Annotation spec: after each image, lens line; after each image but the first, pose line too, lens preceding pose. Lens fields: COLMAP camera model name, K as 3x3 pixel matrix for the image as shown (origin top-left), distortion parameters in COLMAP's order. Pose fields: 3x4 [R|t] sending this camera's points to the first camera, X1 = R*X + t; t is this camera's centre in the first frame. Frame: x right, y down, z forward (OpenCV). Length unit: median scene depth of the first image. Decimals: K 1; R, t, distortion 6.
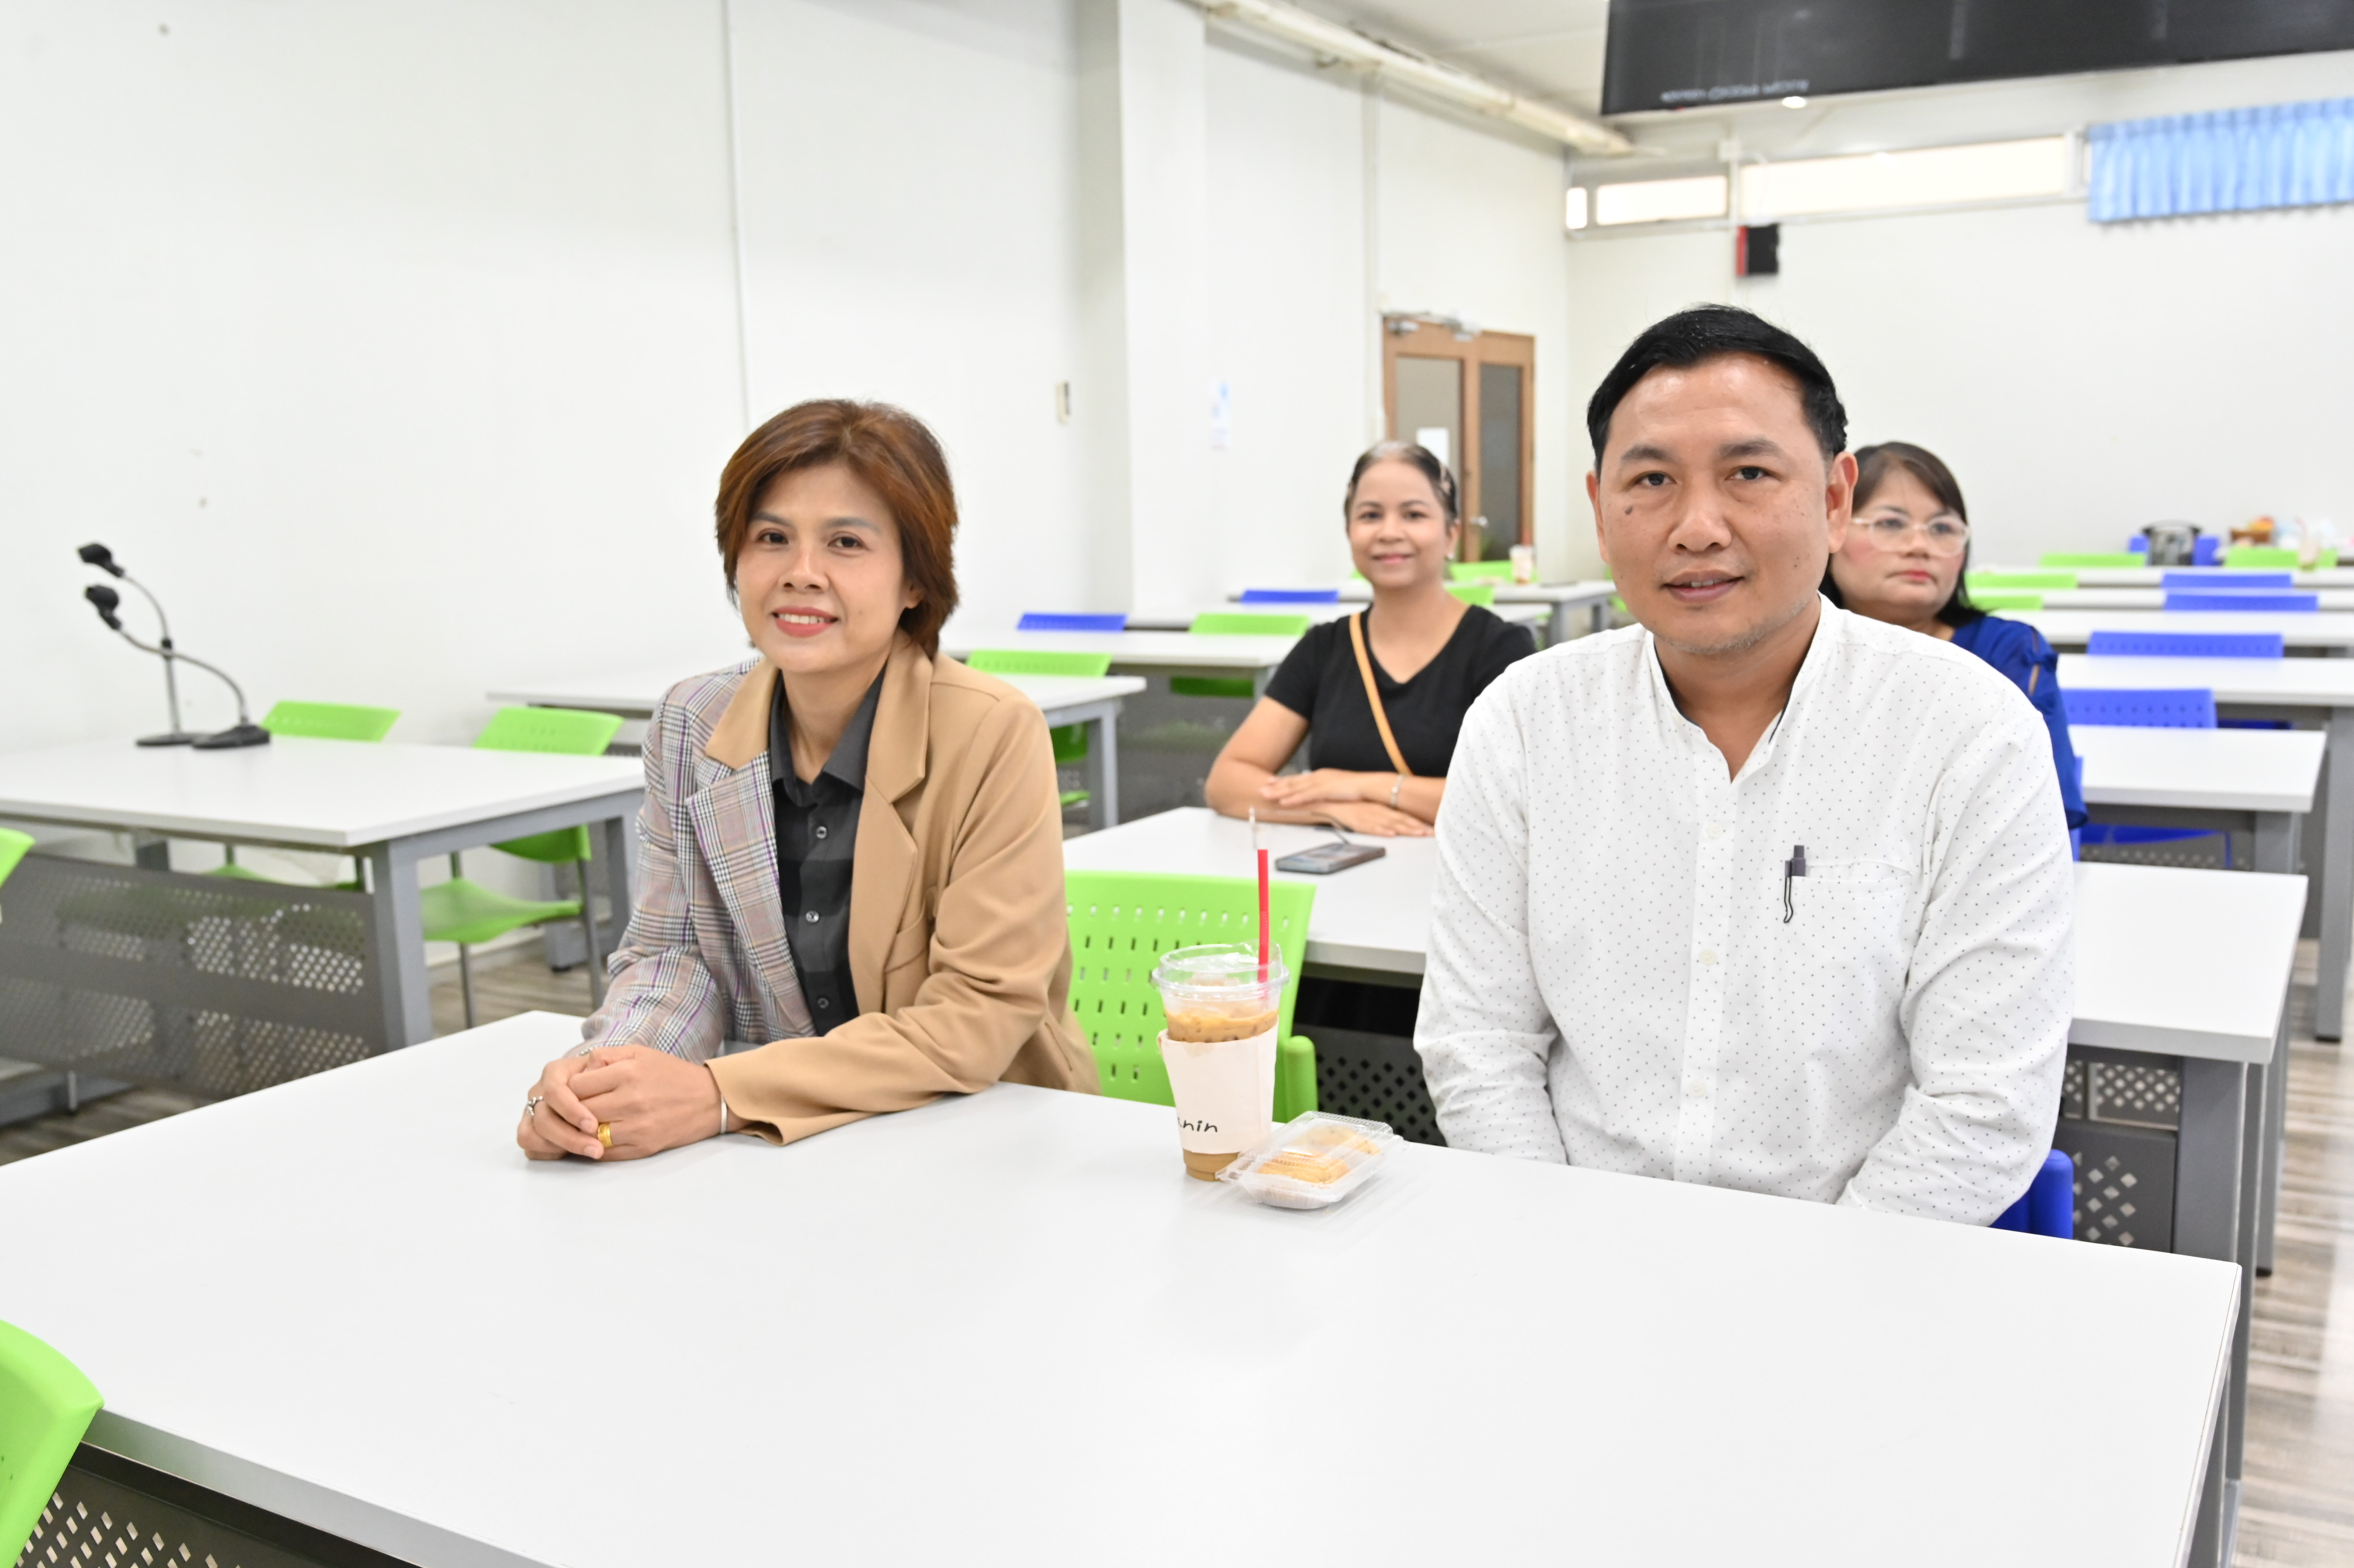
lens RADIAL K [[2037.8, 0, 1120.0], [0, 2037.8, 776.0], [0, 0, 1]] dist [-0.060732, 0.015731]
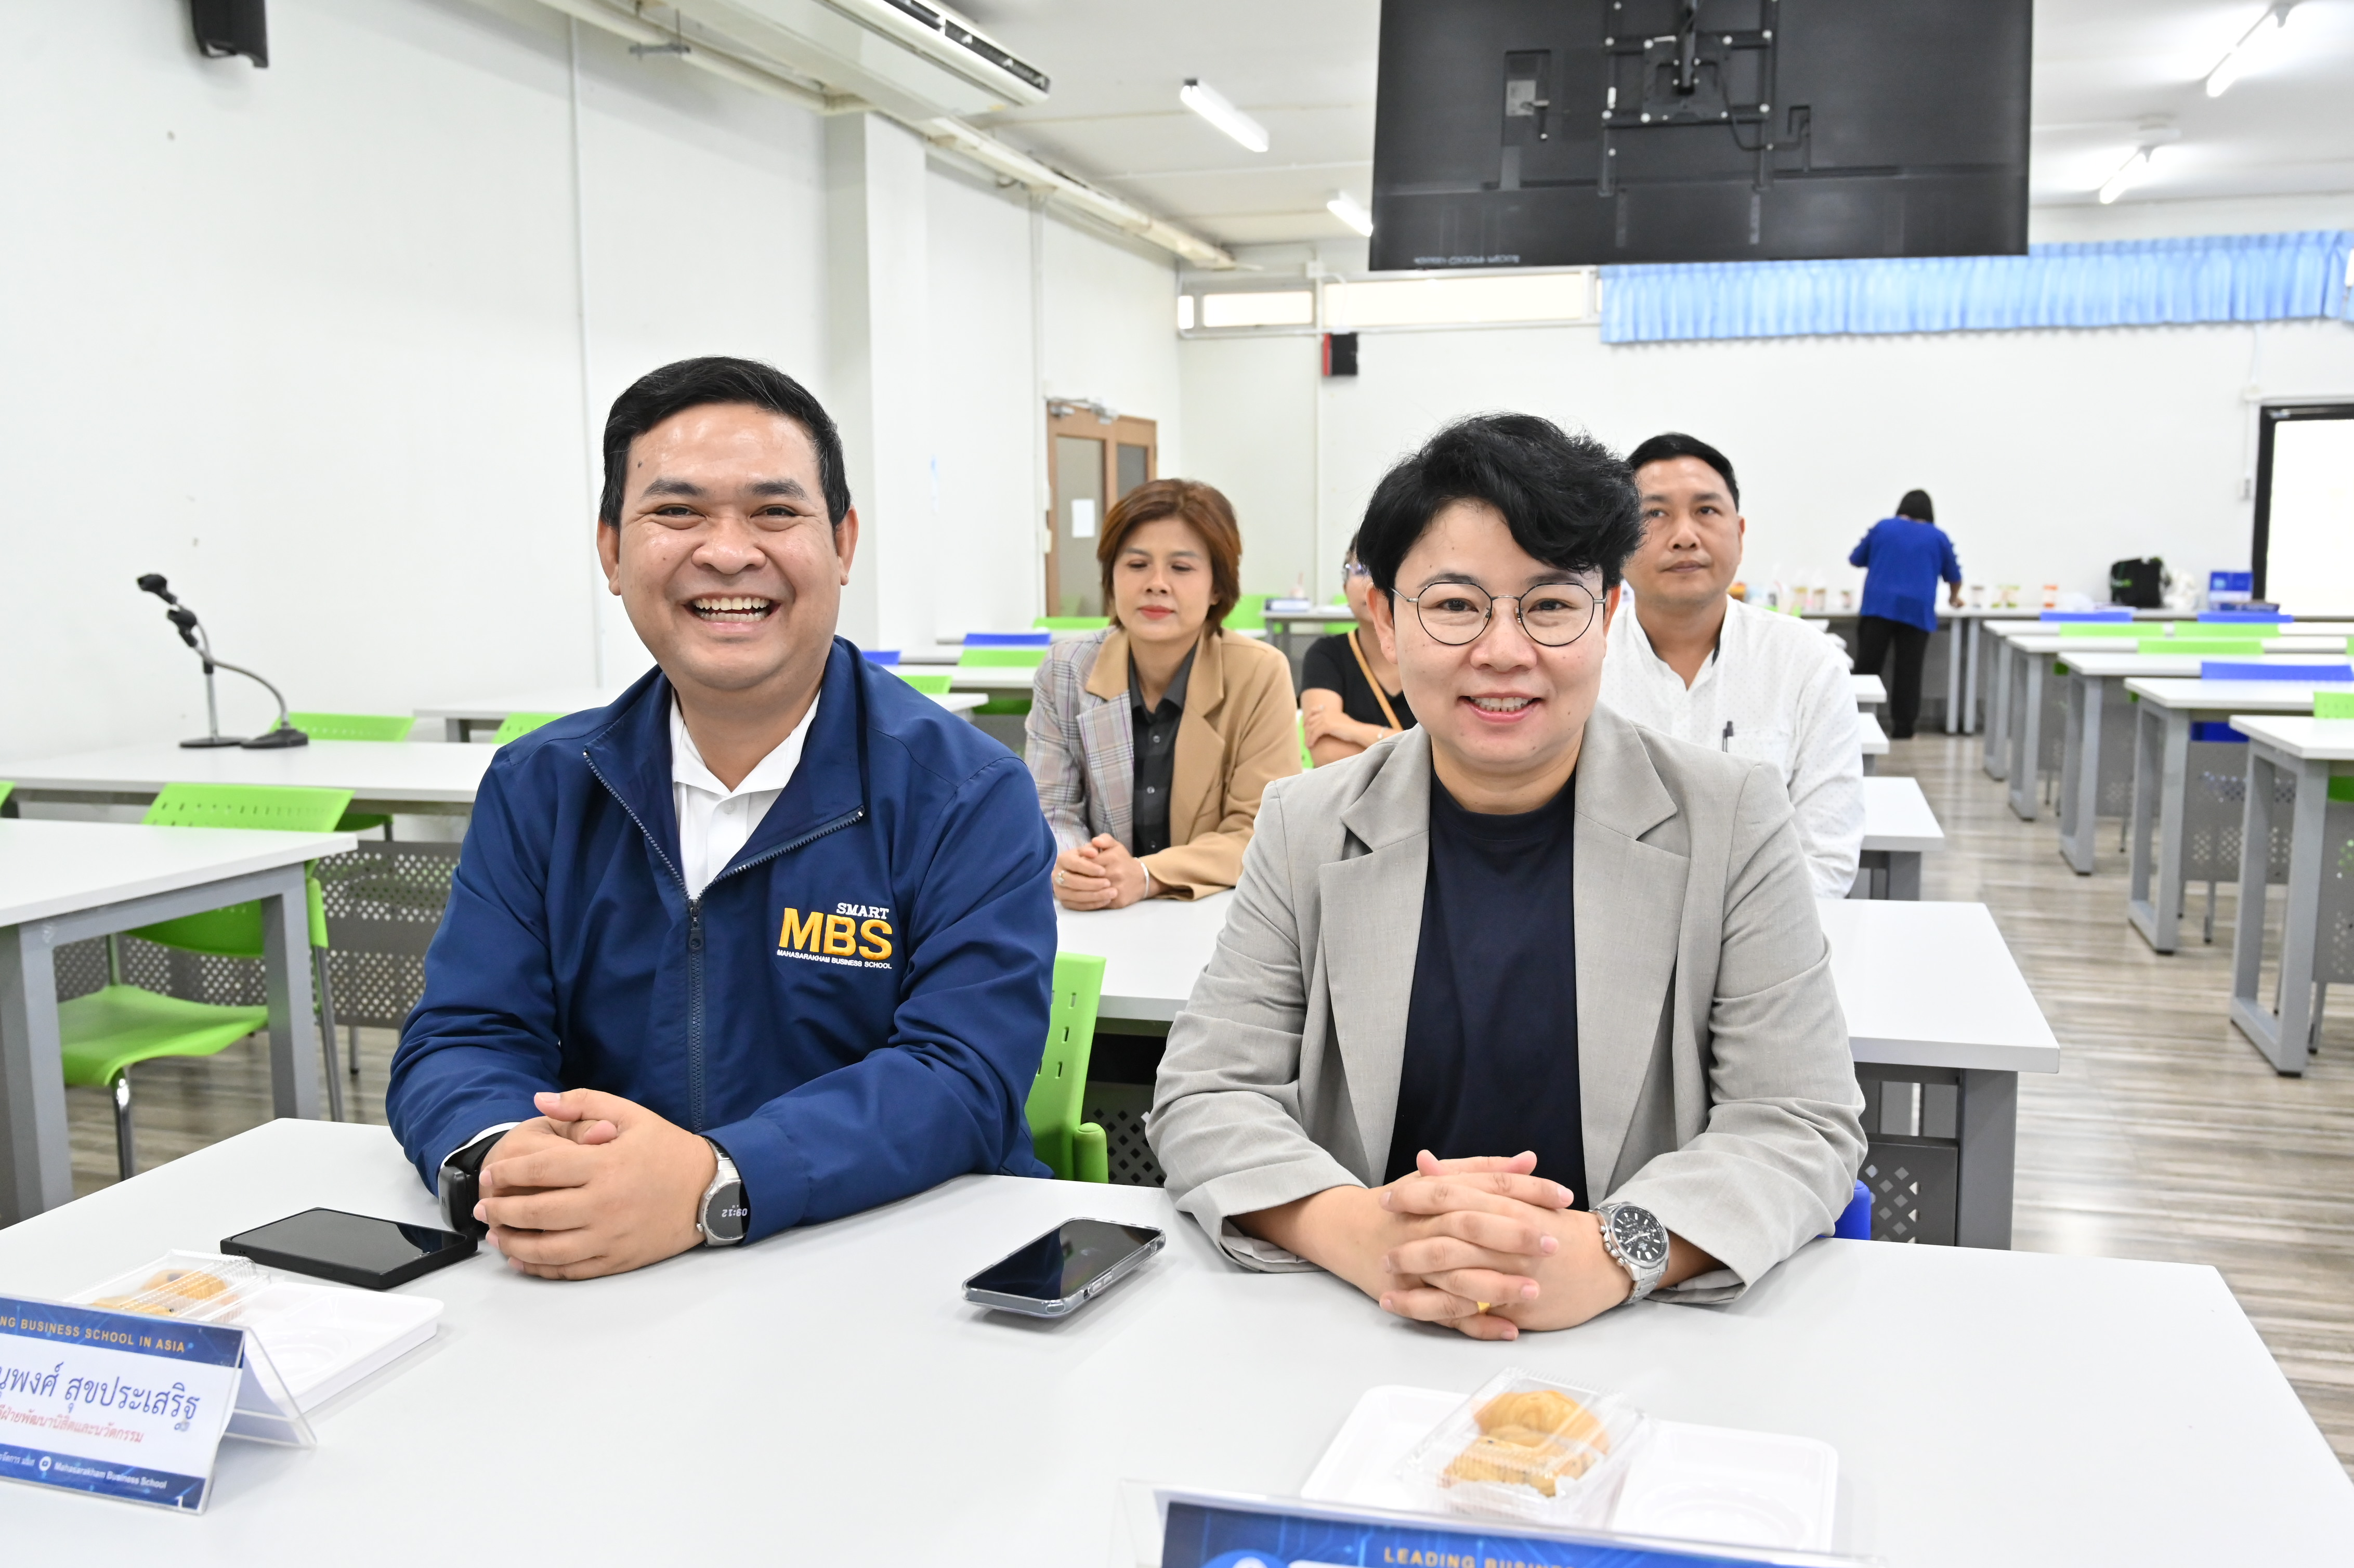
lens RADIAL K [[1980.3, 0, 1177.0], [0, 1980.3, 784.0], [0, 0, 1]] dist [-0.065295, -0.001969]
pose [[0.964677, -0.013342, 0.263099, -0.099744], [0.019694, 0.999574, -0.021520, 0.018076], [-0.262700, 0.025941, 0.964529, -0.104479]]
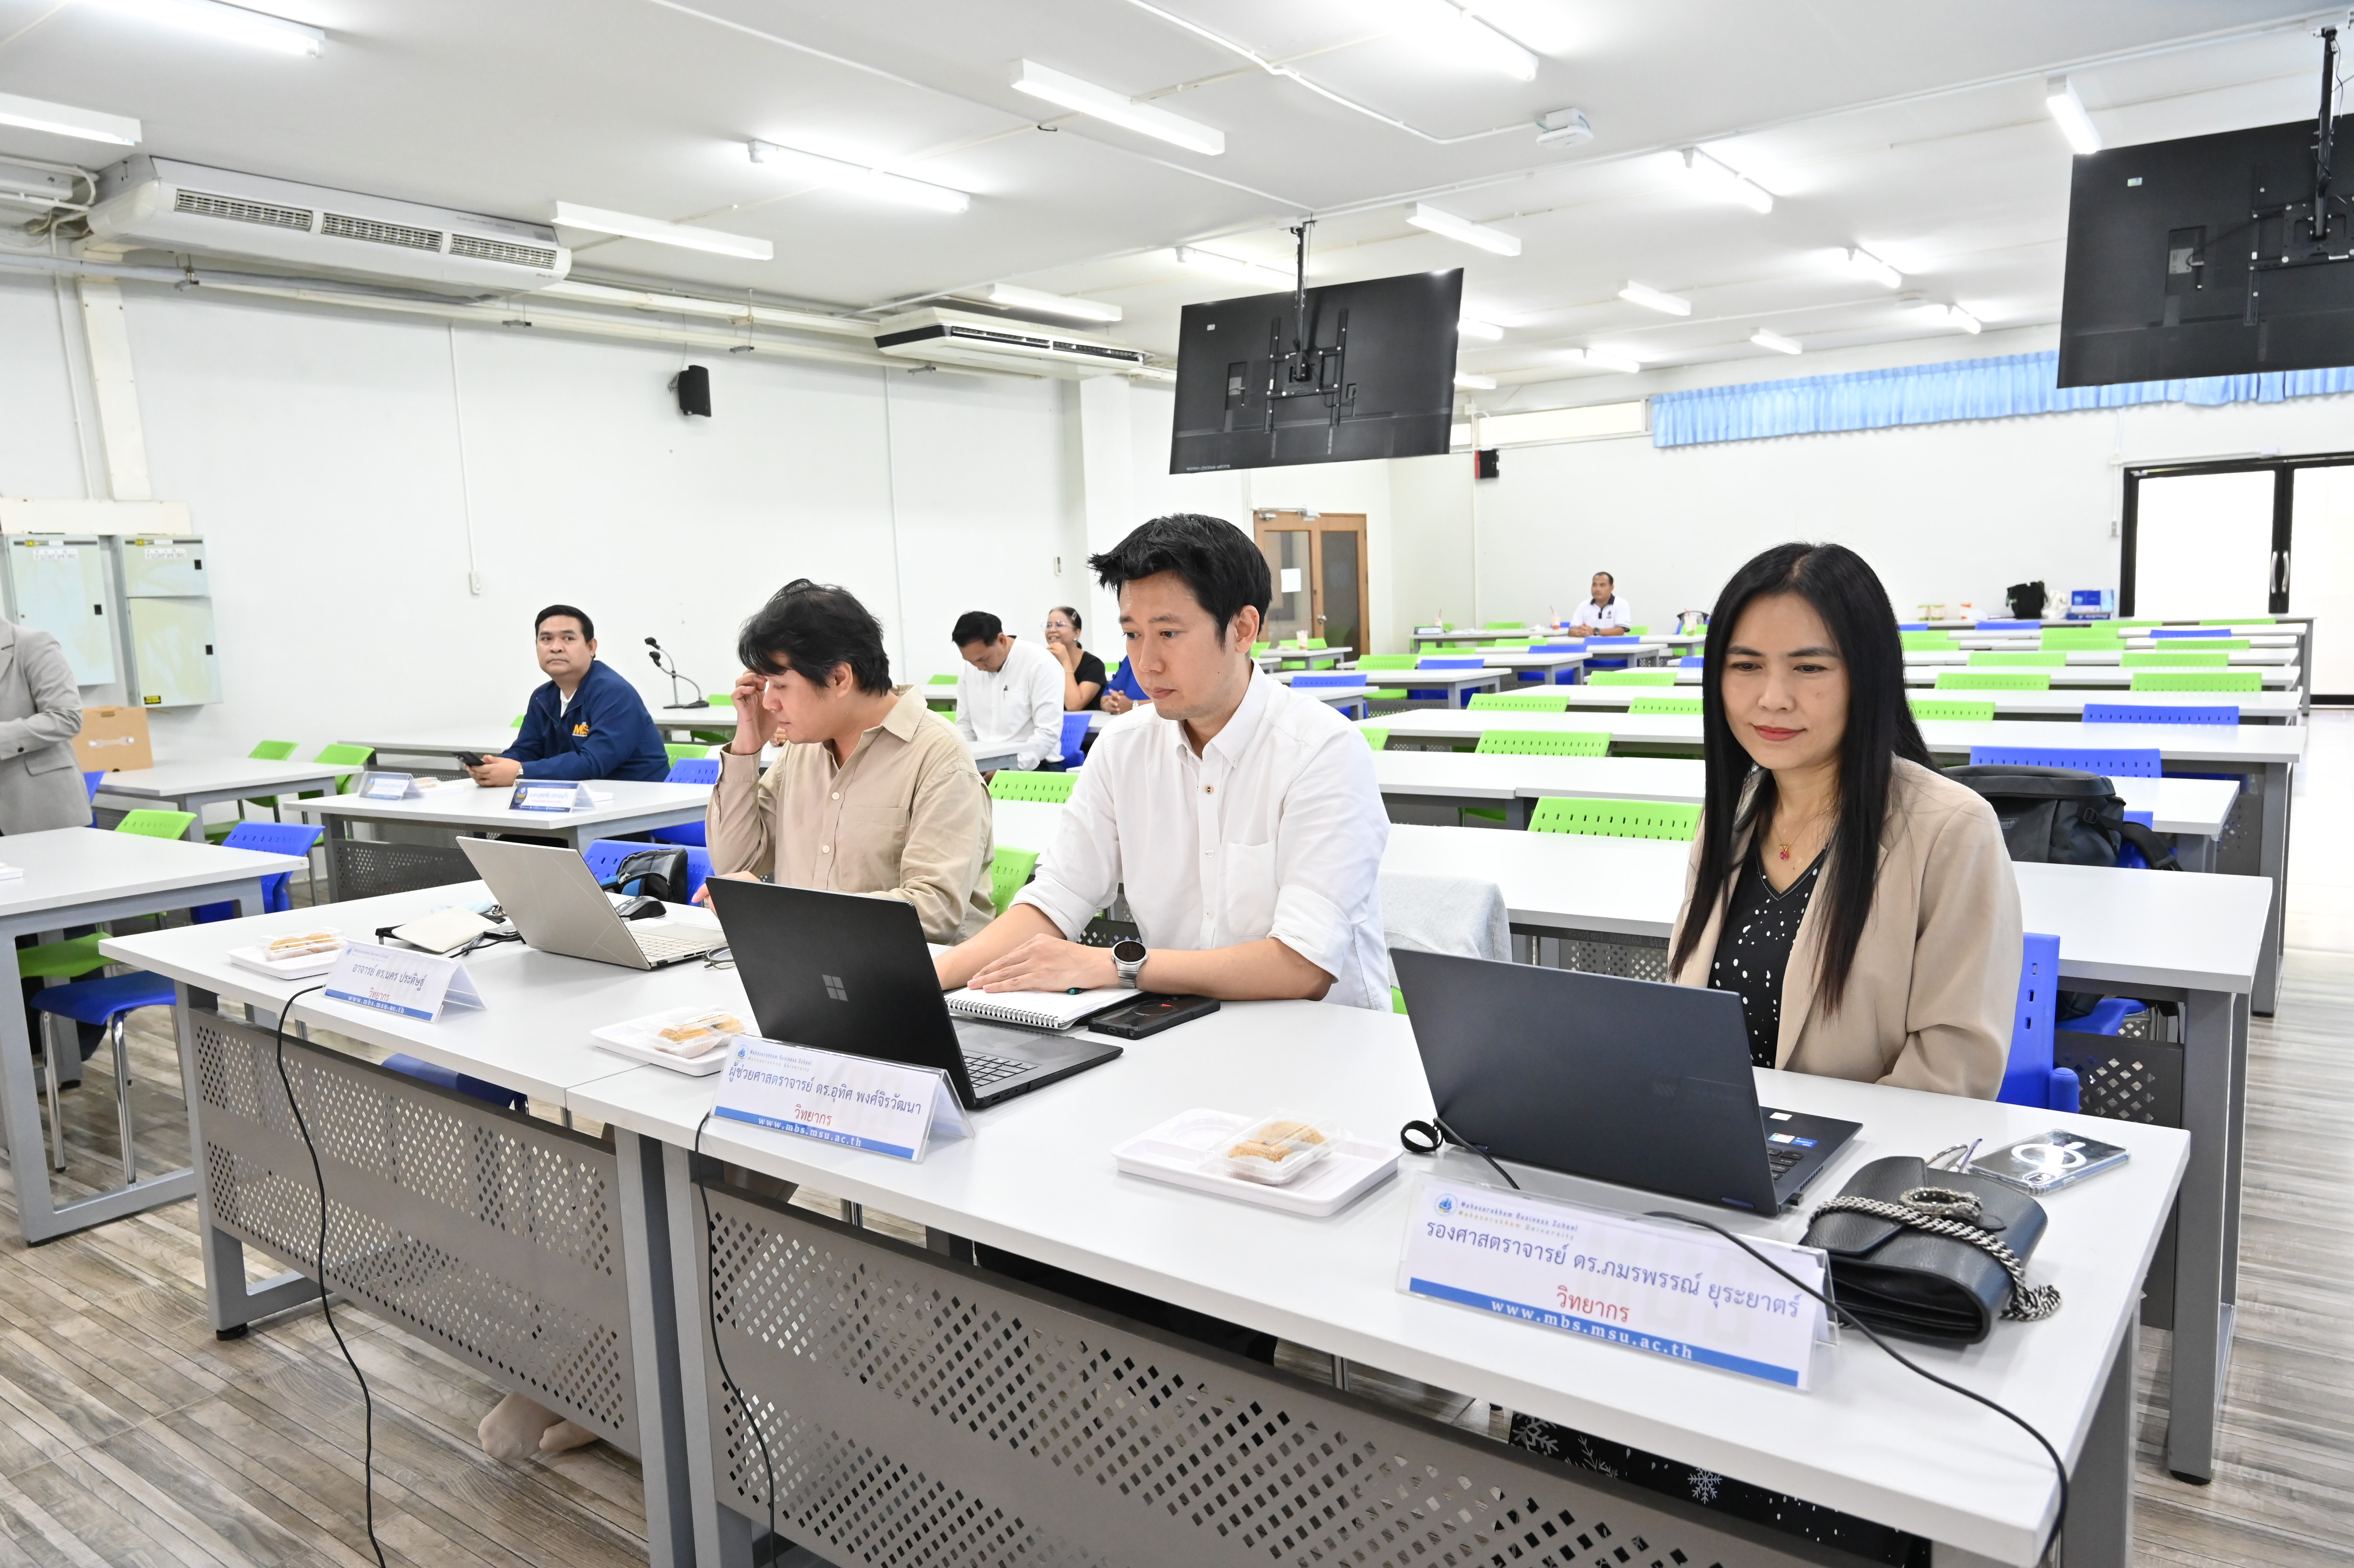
lens RADIAL K [[1585.2, 0, 1177.0], [0, 1585.2, 784.0], [0, 0, 1]] dist [-0.066548, -0.001687]
pose [[0.996197, -0.004900, -0.086997, 0.185898], [0.003569, 0.999874, -0.015449, 0.055960], [0.087062, 0.015080, 0.996089, -0.500339]]
